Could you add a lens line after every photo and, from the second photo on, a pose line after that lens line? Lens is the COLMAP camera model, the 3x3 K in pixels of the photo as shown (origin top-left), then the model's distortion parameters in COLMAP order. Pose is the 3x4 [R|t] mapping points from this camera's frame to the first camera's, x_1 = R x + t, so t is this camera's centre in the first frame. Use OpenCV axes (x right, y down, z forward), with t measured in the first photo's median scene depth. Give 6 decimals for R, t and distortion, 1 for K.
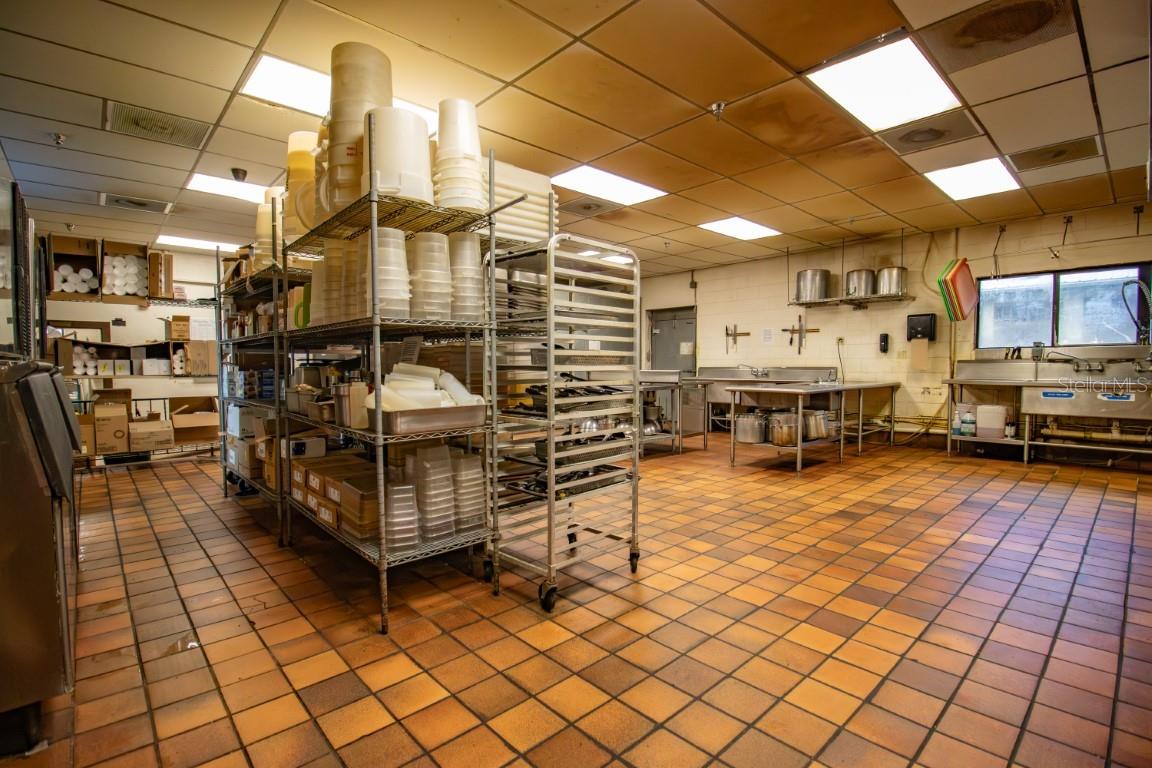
lens RADIAL K [[535.9, 0, 574.4], [0, 535.9, 383.0], [0, 0, 1]] dist [-0.013585, -0.000438]
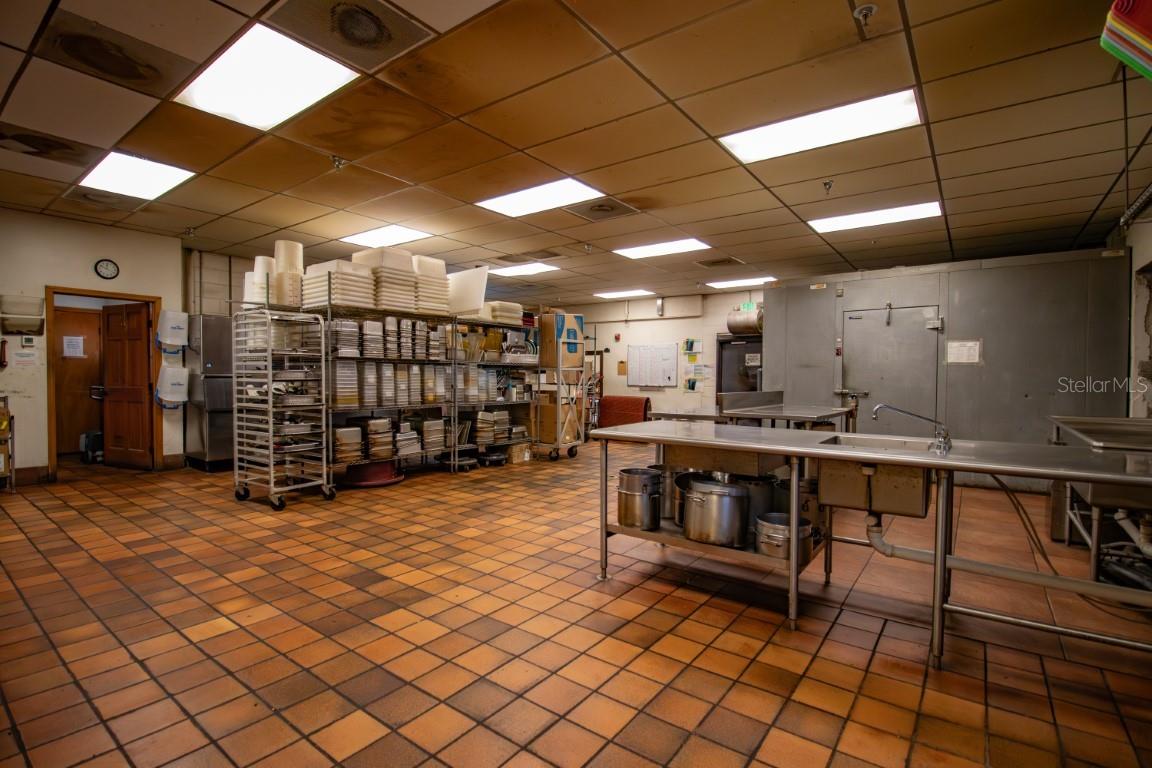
lens RADIAL K [[535.9, 0, 574.7], [0, 535.9, 384.9], [0, 0, 1]] dist [-0.013585, -0.000438]
pose [[0.181369, 0.022683, -0.983153, 1.347058], [-0.038763, 0.999122, 0.015900, -0.060496], [0.982651, 0.035227, 0.182089, 1.162173]]
